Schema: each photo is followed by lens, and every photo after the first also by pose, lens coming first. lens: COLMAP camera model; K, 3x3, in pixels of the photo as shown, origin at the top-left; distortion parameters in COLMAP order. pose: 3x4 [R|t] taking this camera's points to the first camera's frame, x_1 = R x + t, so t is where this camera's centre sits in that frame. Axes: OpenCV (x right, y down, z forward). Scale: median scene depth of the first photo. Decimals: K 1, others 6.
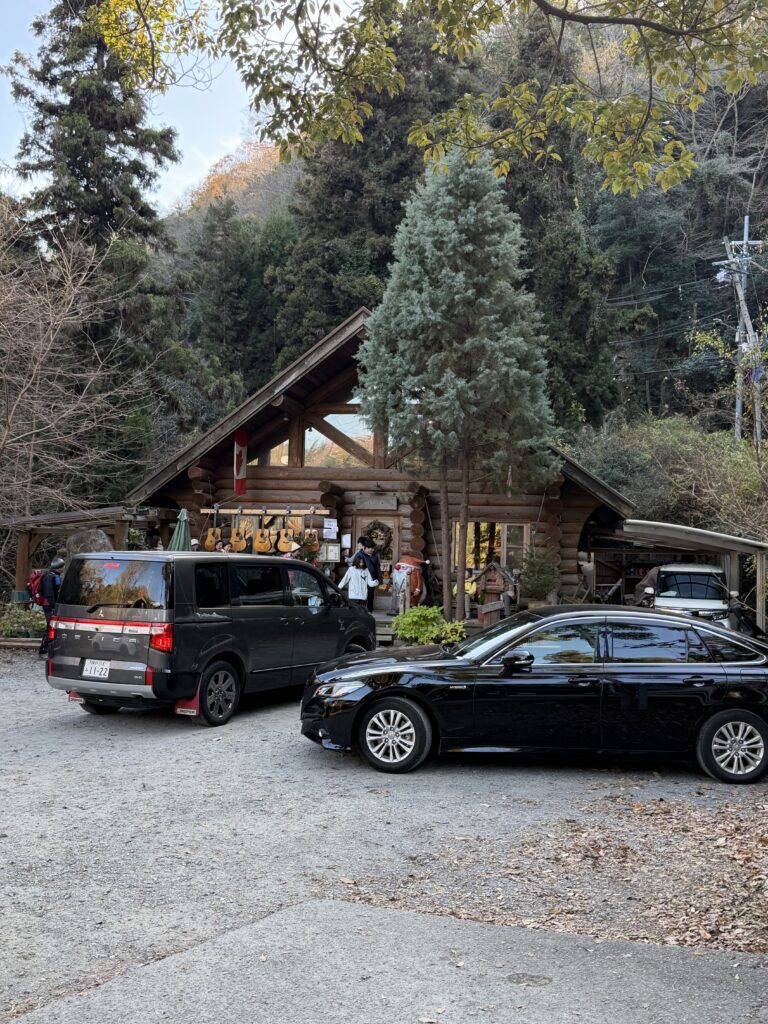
lens RADIAL K [[1072.6, 0, 384.0], [0, 1072.6, 512.0], [0, 0, 1]] dist [0.254257, 0.000588]
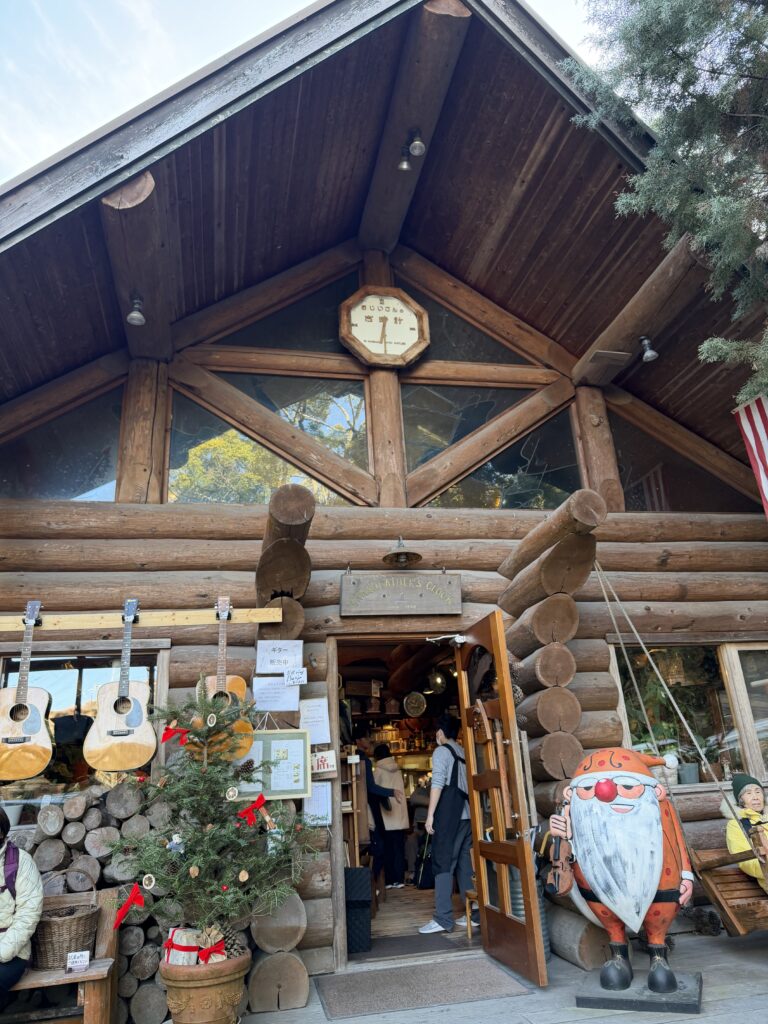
lens RADIAL K [[722.0, 0, 381.3], [0, 722.0, 519.0], [0, 0, 1]] dist [0.095710, -0.126176]
pose [[0.925012, 0.047219, 0.376993, -0.101337], [0.075045, 0.949992, -0.303123, 0.037351], [-0.372453, 0.308684, 0.875210, 0.802558]]
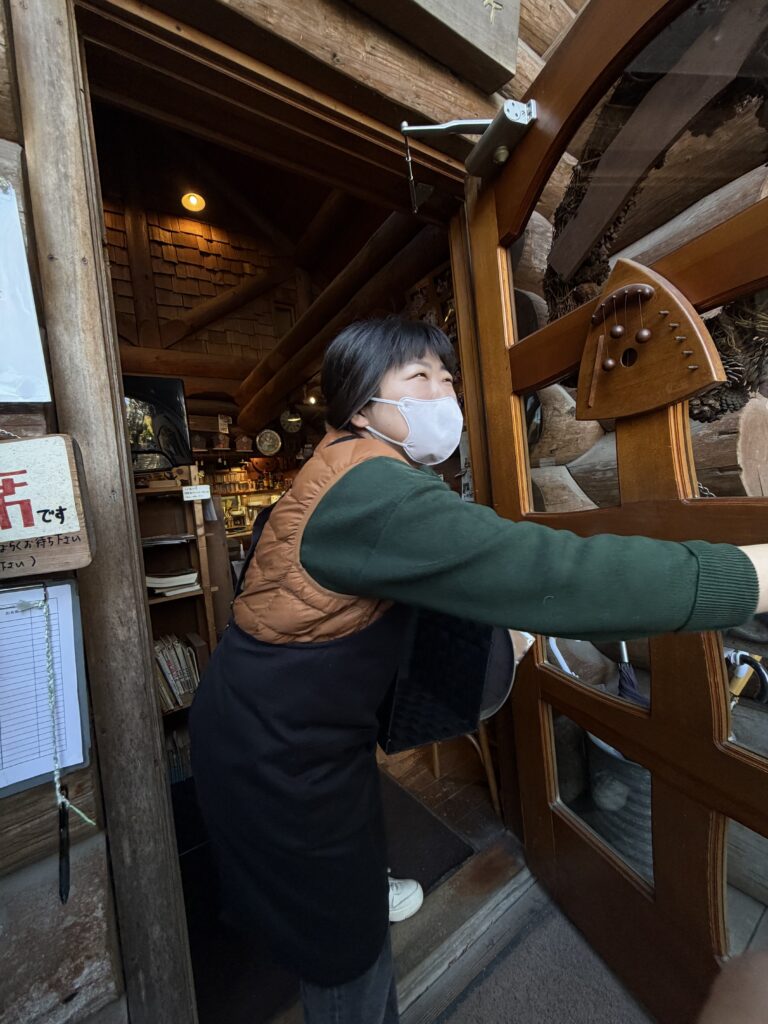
lens RADIAL K [[409.3, 0, 384.0], [0, 409.3, 512.0], [0, 0, 1]] dist [0.002407, -0.000299]
pose [[0.719275, -0.125637, 0.683270, -0.041699], [0.099860, 0.991996, 0.077283, 0.039905], [-0.687511, 0.012643, 0.726064, 0.965409]]
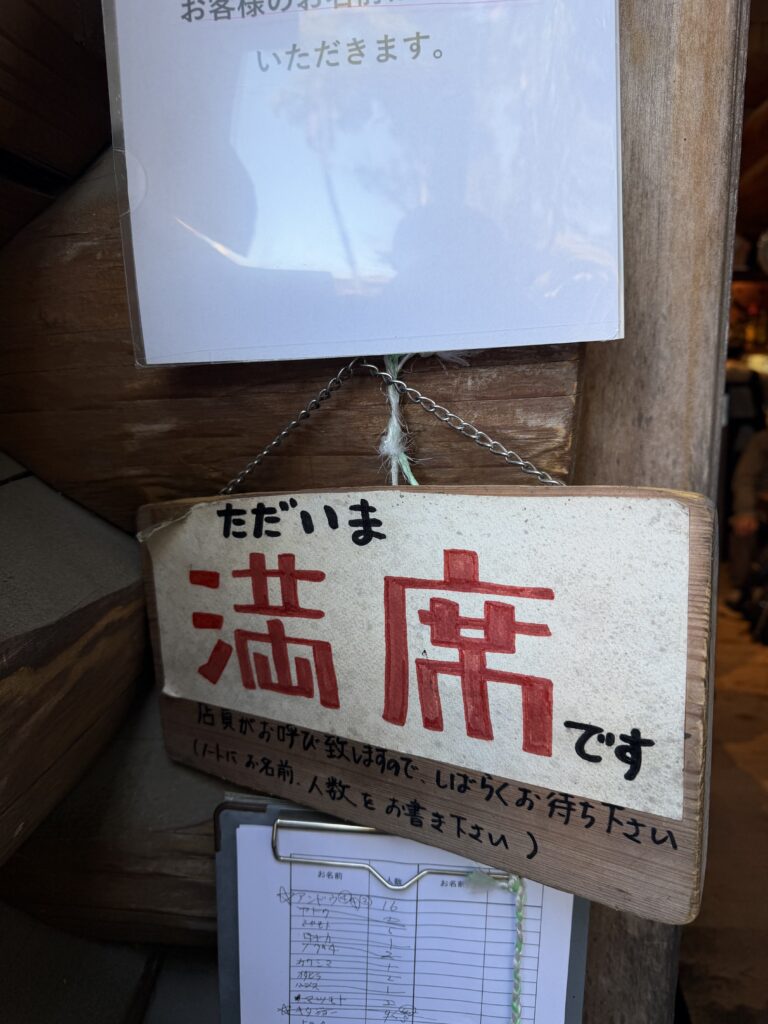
lens RADIAL K [[722.0, 0, 381.3], [0, 722.0, 519.0], [0, 0, 1]] dist [0.095710, -0.126176]
pose [[0.997342, -0.050169, 0.052835, -0.043425], [0.036897, 0.973083, 0.227484, 0.034227], [-0.062825, -0.224930, 0.972347, 0.980836]]
